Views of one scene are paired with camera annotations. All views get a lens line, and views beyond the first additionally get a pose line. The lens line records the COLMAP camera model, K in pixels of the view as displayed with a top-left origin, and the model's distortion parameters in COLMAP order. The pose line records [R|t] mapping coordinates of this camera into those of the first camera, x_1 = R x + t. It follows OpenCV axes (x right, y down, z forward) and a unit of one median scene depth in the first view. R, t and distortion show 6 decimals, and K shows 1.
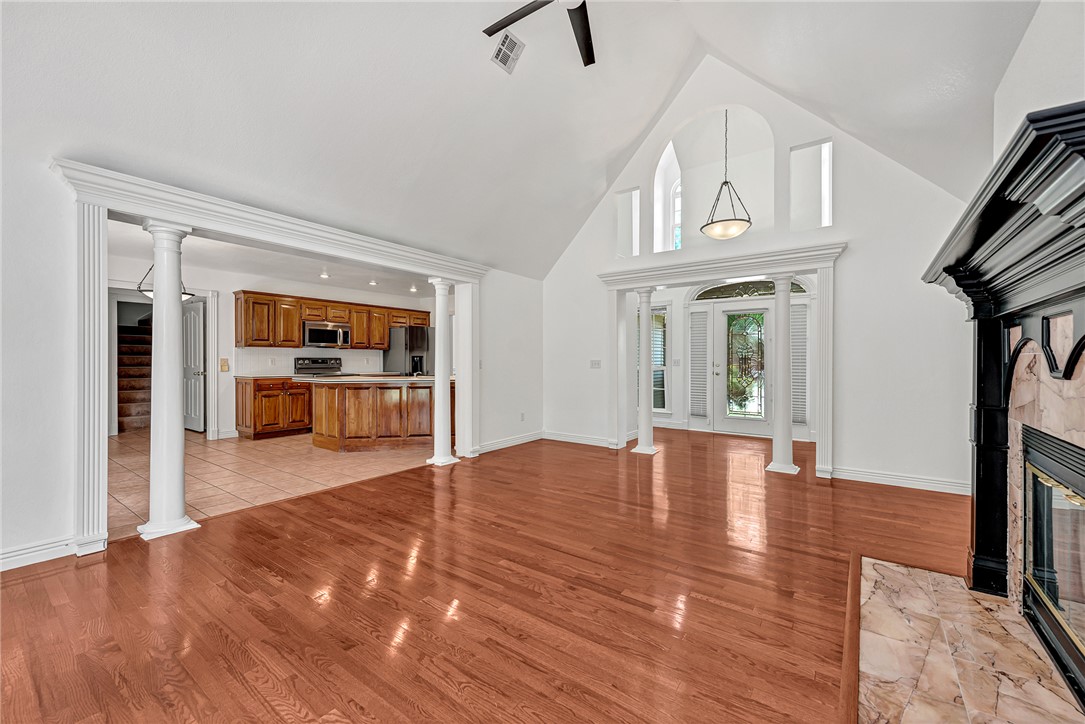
lens RADIAL K [[441.2, 0, 546.5], [0, 441.2, 359.8], [0, 0, 1]] dist [0.003445, 0.000047]
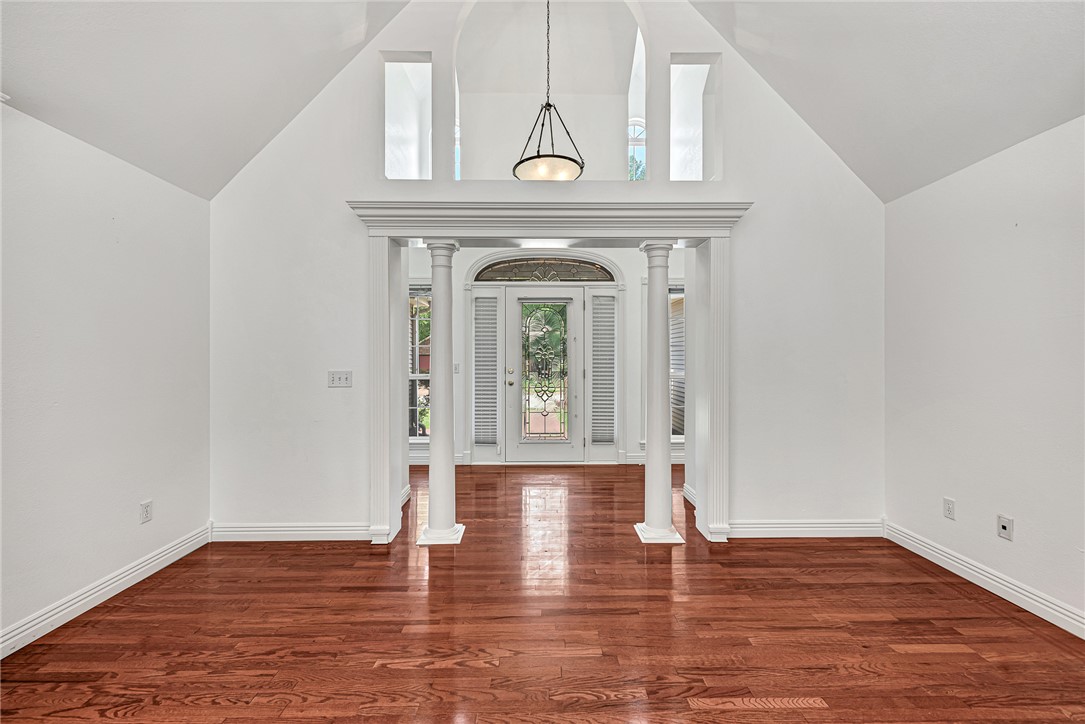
lens RADIAL K [[441.2, 0, 542.8], [0, 441.2, 354.2], [0, 0, 1]] dist [0.003445, 0.000047]
pose [[0.807630, 0.001584, 0.589687, 0.000309], [0.000740, 0.999993, -0.003700, -0.015639], [-0.589689, 0.003425, 0.807623, 0.419311]]
